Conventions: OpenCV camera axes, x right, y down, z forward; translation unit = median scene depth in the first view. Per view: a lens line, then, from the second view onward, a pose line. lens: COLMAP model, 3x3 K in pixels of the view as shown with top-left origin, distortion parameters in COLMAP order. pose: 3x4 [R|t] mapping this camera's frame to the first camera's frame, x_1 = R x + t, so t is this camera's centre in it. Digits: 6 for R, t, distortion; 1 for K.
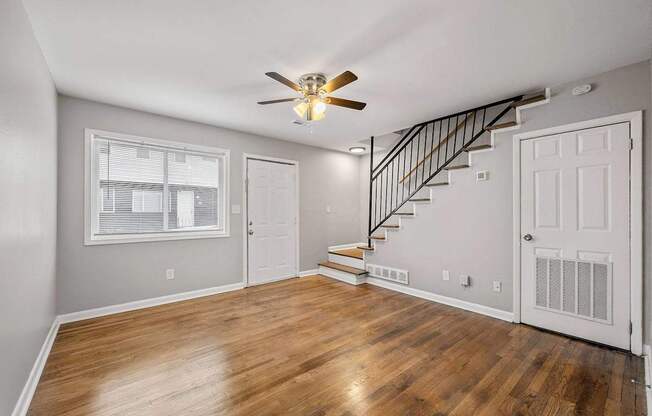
lens RADIAL K [[266.4, 0, 326.2], [0, 266.4, 208.5], [0, 0, 1]] dist [0.001461, -0.000358]
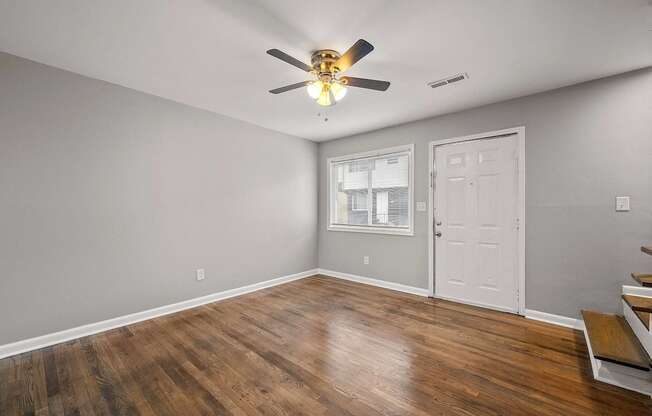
lens RADIAL K [[266.4, 0, 326.0], [0, 266.4, 209.2], [0, 0, 1]] dist [0.001461, -0.000358]
pose [[0.136362, -0.004237, -0.990650, 0.582028], [0.014550, 0.999892, -0.002274, 0.009441], [0.990552, -0.014104, 0.136409, 0.625067]]
